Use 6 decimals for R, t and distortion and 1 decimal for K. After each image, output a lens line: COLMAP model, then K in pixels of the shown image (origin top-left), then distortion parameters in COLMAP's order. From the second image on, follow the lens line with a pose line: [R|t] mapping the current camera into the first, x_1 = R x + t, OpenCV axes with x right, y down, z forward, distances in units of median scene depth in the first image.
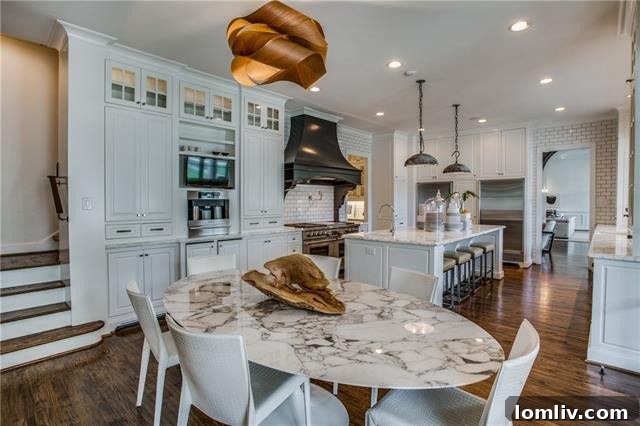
lens RADIAL K [[321.4, 0, 320.0], [0, 321.4, 213.0], [0, 0, 1]] dist [-0.000875, -0.000059]
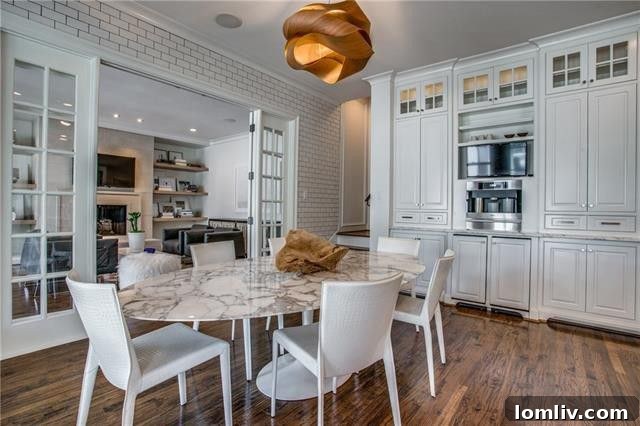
lens RADIAL K [[327.7, 0, 322.7], [0, 327.7, 206.4], [0, 0, 1]] dist [-0.004368, -0.000712]
pose [[0.151323, 0.017798, -0.988324, 0.486134], [-0.027249, 0.999533, 0.013827, 0.004040], [0.988109, 0.024838, 0.151737, 0.386214]]
